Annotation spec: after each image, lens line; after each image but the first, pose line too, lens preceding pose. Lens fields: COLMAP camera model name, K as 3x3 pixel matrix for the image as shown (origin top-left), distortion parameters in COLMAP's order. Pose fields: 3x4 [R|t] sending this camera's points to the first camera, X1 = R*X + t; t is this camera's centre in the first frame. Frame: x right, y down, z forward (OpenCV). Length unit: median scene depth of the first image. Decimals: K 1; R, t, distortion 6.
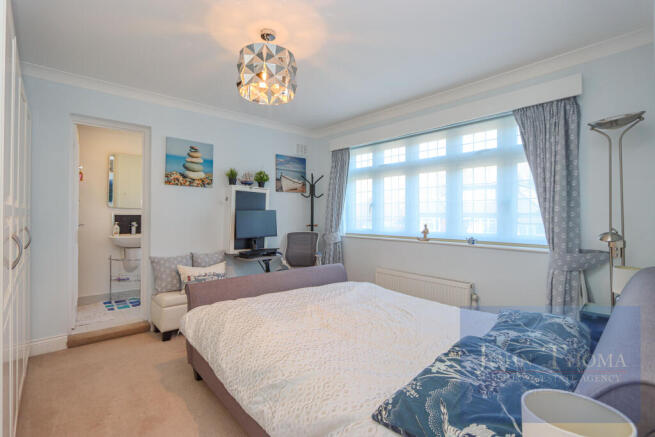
lens RADIAL K [[303.6, 0, 323.8], [0, 303.6, 214.2], [0, 0, 1]] dist [-0.004372, -0.000498]
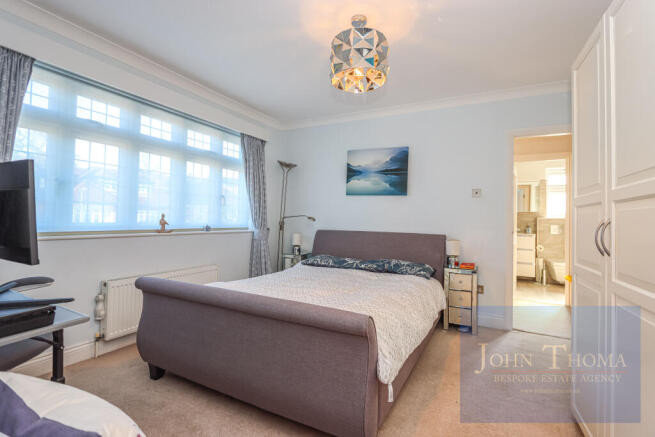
lens RADIAL K [[303.6, 0, 323.8], [0, 303.6, 214.2], [0, 0, 1]] dist [-0.004372, -0.000498]
pose [[-0.331439, -0.031924, 0.942936, -0.675329], [-0.061990, 0.998005, 0.012000, -0.006583], [-0.941438, -0.054475, -0.332757, 0.883298]]
